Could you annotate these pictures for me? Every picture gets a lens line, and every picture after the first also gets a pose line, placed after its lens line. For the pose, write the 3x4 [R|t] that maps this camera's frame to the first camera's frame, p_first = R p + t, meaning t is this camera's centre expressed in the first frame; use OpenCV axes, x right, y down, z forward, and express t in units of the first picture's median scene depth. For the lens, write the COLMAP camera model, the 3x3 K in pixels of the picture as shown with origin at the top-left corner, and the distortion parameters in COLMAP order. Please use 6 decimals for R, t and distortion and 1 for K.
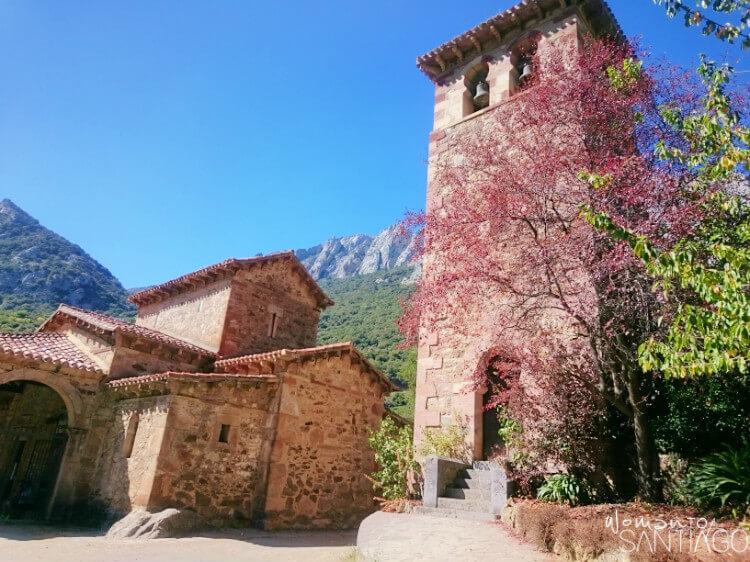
lens RADIAL K [[539.0, 0, 376.6], [0, 539.0, 280.7], [0, 0, 1]] dist [0.015136, -0.002295]
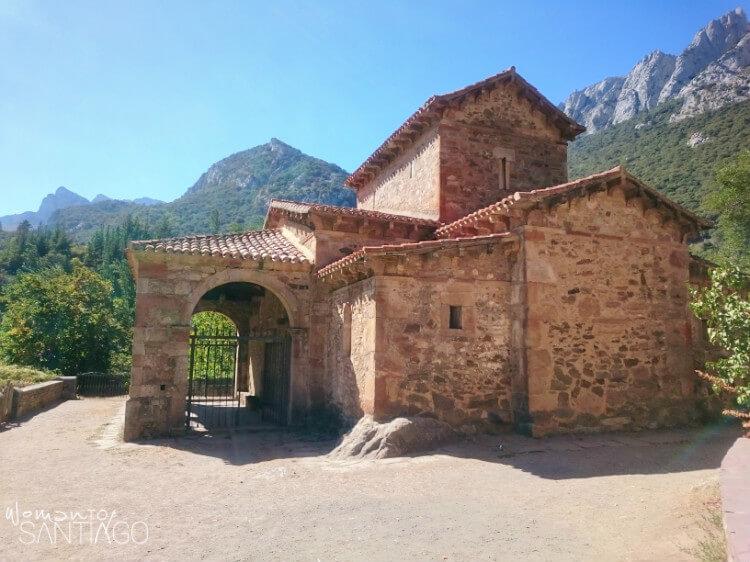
lens RADIAL K [[539.0, 0, 374.8], [0, 539.0, 279.8], [0, 0, 1]] dist [0.015136, -0.002295]
pose [[0.878226, -0.129707, -0.460322, -0.028391], [0.226501, 0.960533, 0.161476, 0.081221], [0.421209, -0.246075, 0.872943, 0.292593]]
